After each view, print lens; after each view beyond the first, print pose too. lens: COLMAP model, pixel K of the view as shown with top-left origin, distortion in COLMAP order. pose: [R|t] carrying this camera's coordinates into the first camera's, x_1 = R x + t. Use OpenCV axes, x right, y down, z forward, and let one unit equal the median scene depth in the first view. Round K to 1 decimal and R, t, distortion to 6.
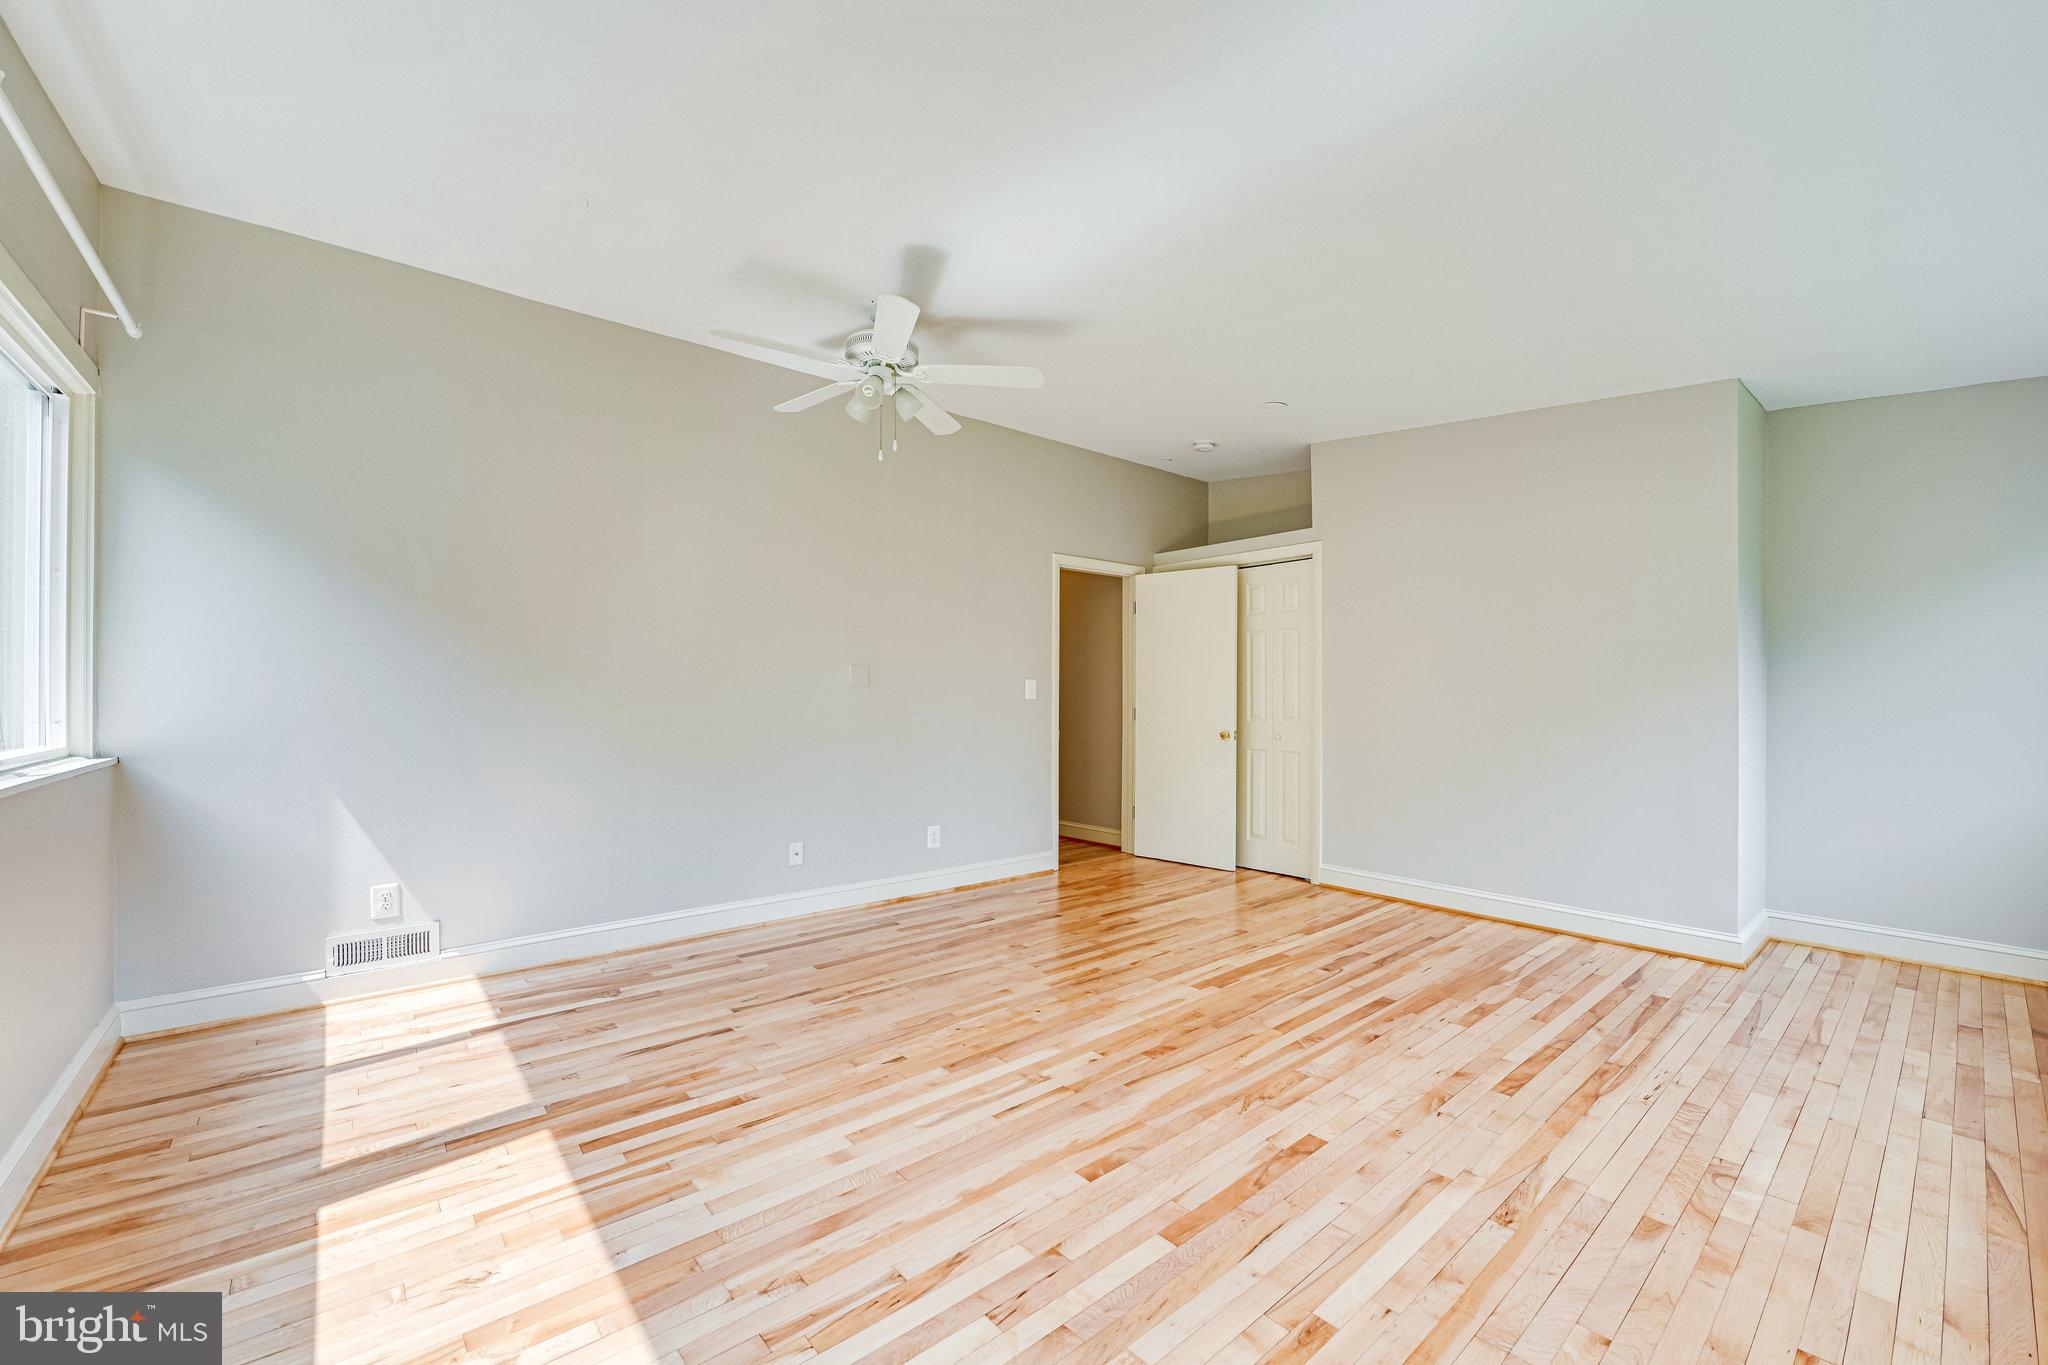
lens RADIAL K [[822.7, 0, 1032.1], [0, 822.7, 691.4], [0, 0, 1]] dist [-0.008335, -0.000425]
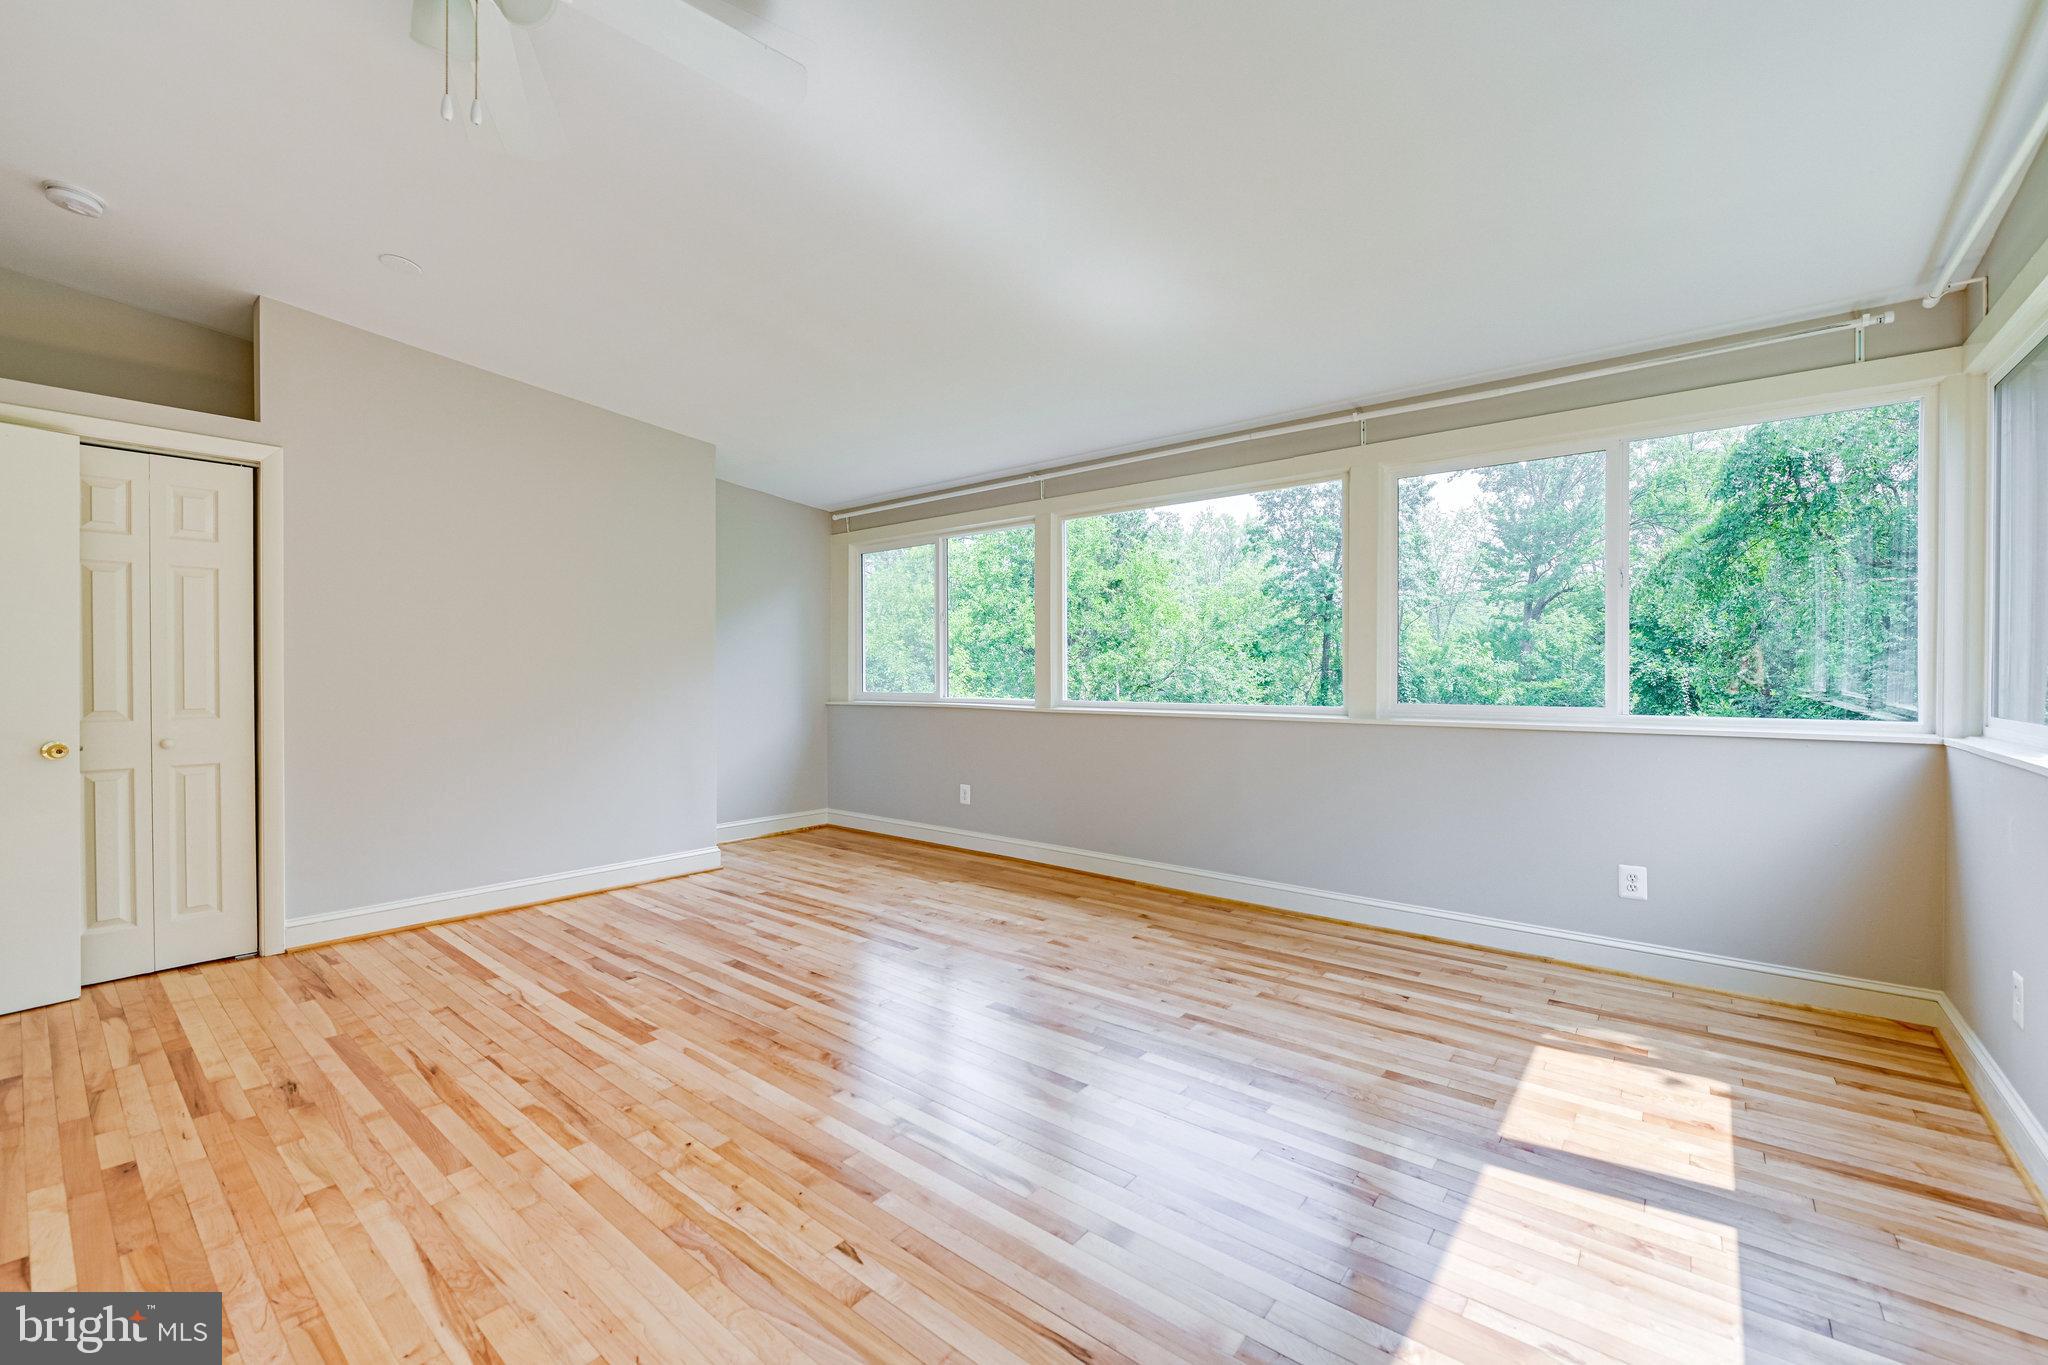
lens RADIAL K [[822.7, 0, 1031.8], [0, 822.7, 663.6], [0, 0, 1]] dist [-0.008335, -0.000425]
pose [[-0.178520, 0.007856, 0.983905, -0.641868], [-0.004037, 0.999954, -0.008717, -0.001042], [-0.983928, -0.005528, -0.178480, 0.765097]]
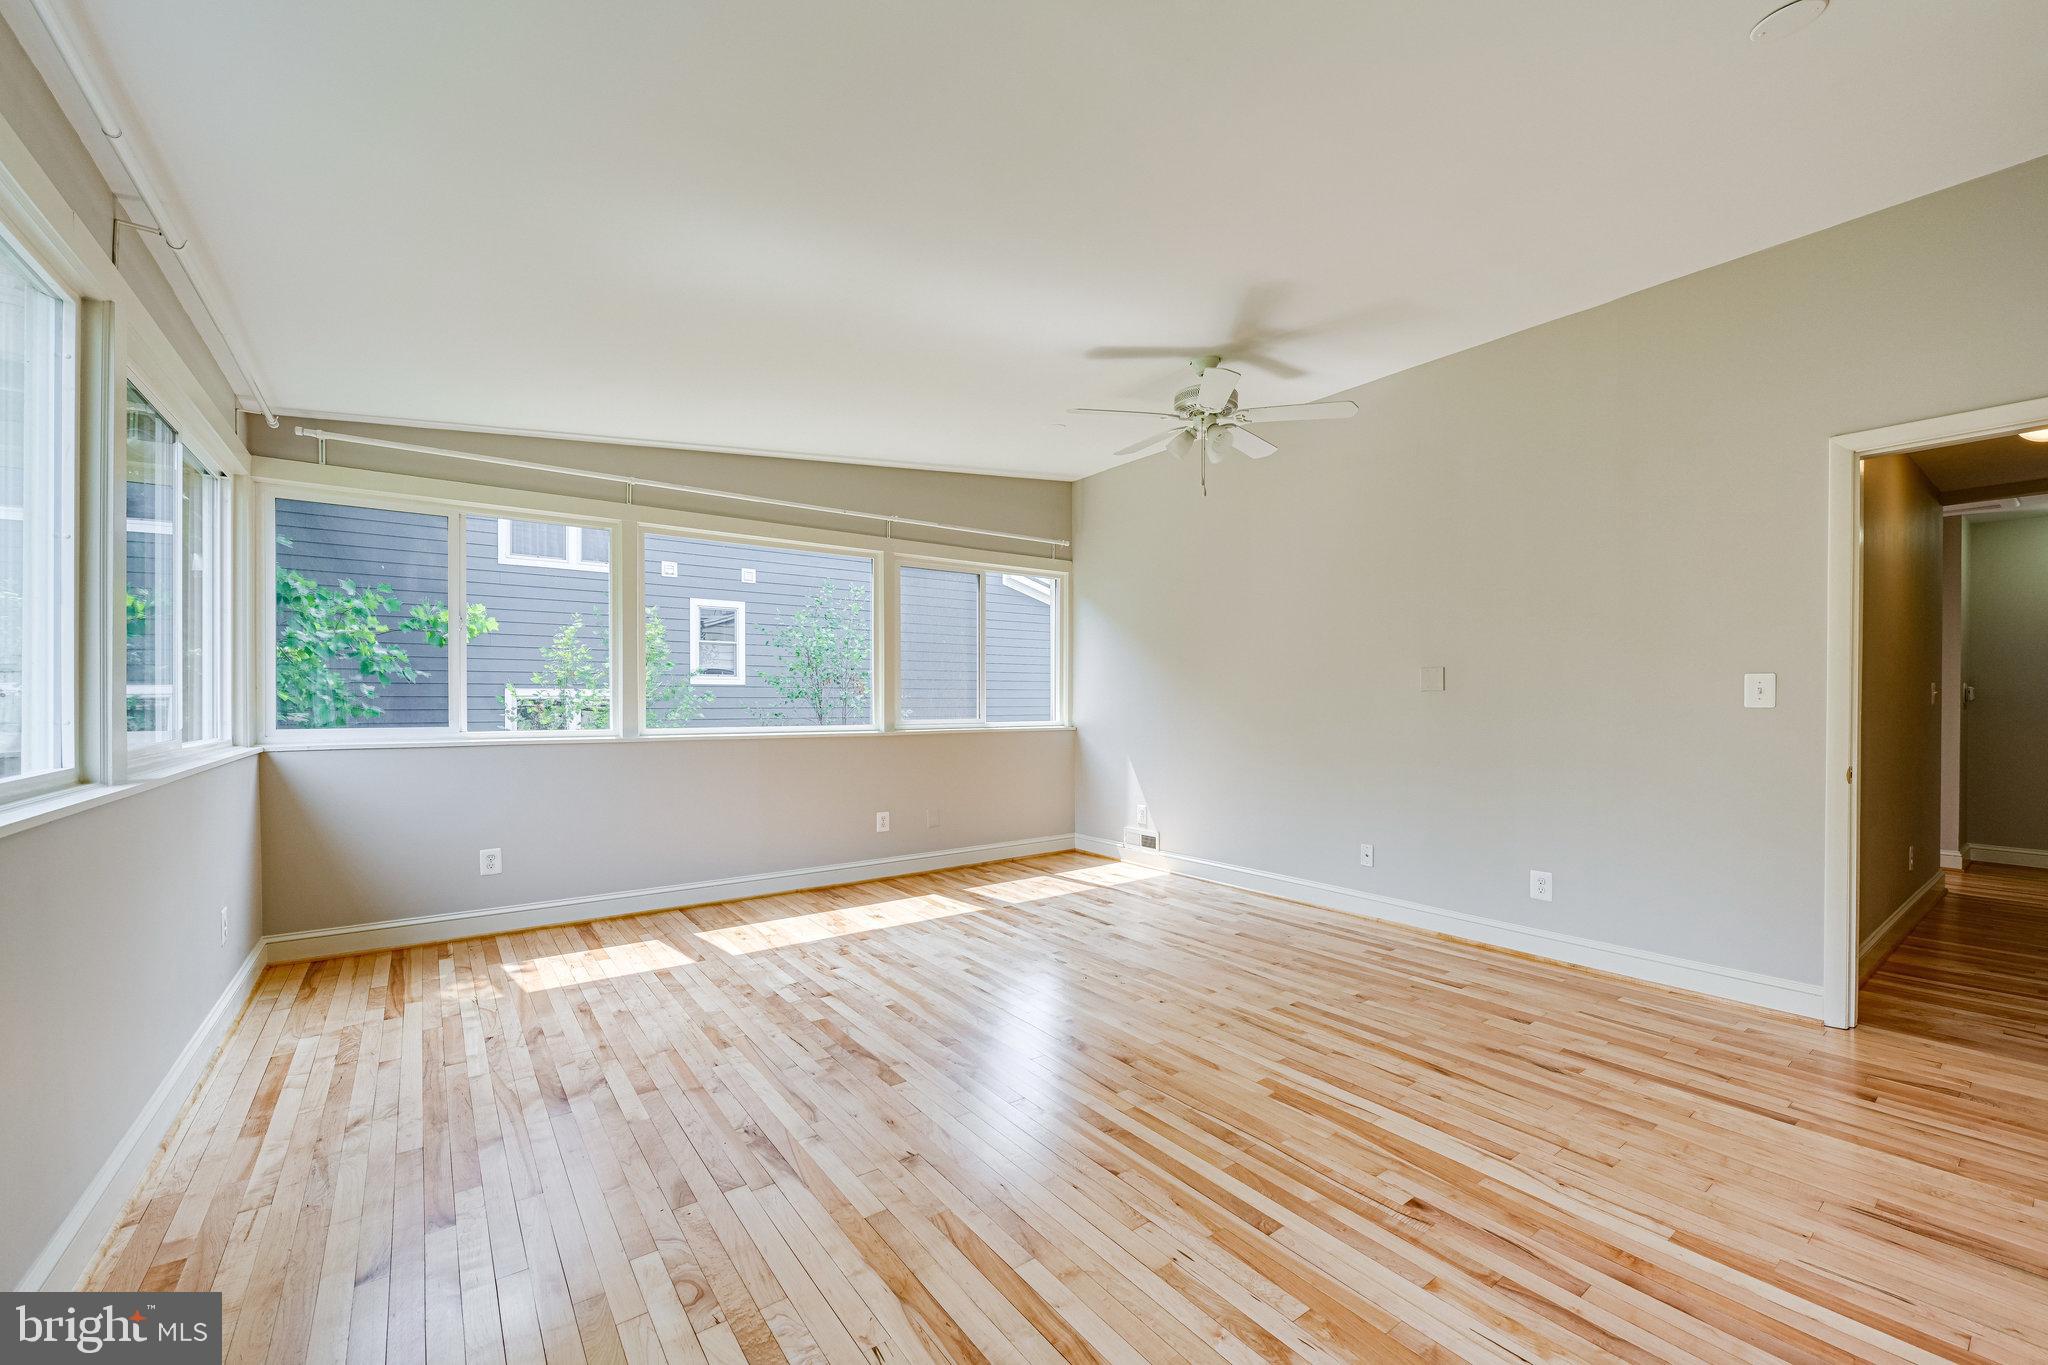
lens RADIAL K [[822.7, 0, 1023.6], [0, 822.7, 704.1], [0, 0, 1]] dist [-0.008335, -0.000425]
pose [[-0.082348, 0.004556, -0.996593, 0.963995], [0.003603, 0.999984, 0.004274, 0.004396], [0.996597, -0.003239, -0.082363, 0.827149]]
